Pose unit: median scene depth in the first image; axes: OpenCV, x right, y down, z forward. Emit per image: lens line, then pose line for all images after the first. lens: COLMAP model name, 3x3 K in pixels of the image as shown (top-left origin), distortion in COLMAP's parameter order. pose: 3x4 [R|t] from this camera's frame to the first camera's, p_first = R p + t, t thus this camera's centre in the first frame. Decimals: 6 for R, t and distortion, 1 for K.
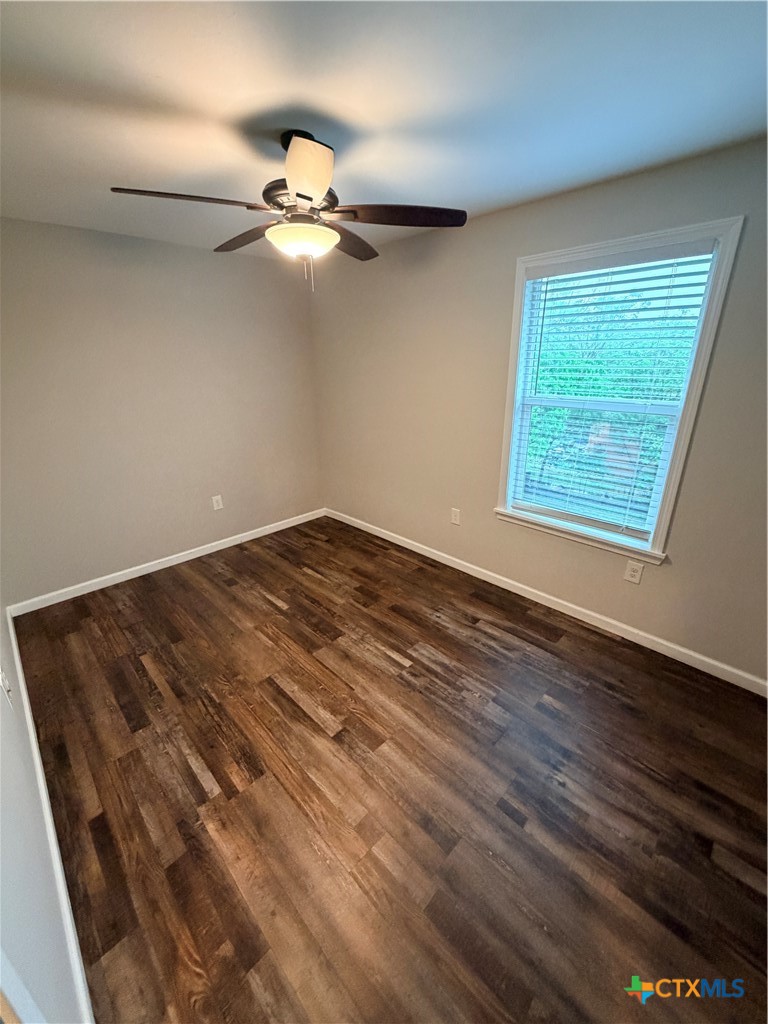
lens RADIAL K [[409.2, 0, 384.6], [0, 409.2, 508.6], [0, 0, 1]] dist [0.000121, 0.000296]
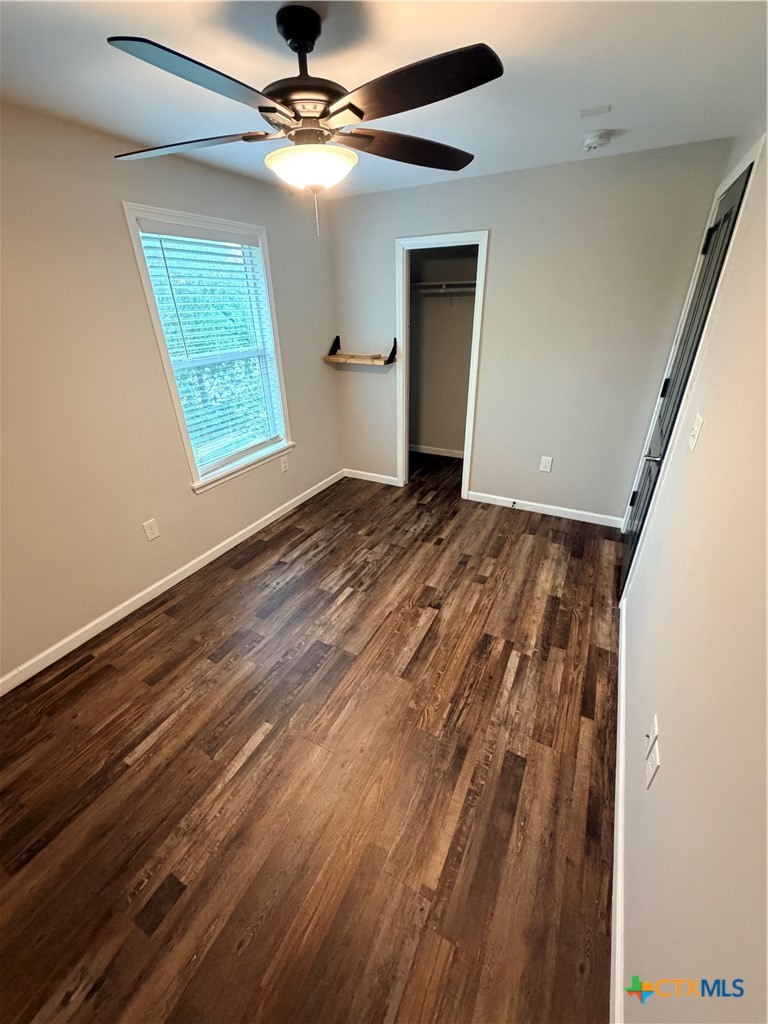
lens RADIAL K [[409.2, 0, 384.6], [0, 409.2, 508.6], [0, 0, 1]] dist [0.000121, 0.000296]
pose [[-0.306466, -0.413542, 0.857357, -0.996618], [0.355865, 0.785609, 0.506140, -0.401817], [-0.882858, 0.460218, -0.093597, 1.044052]]
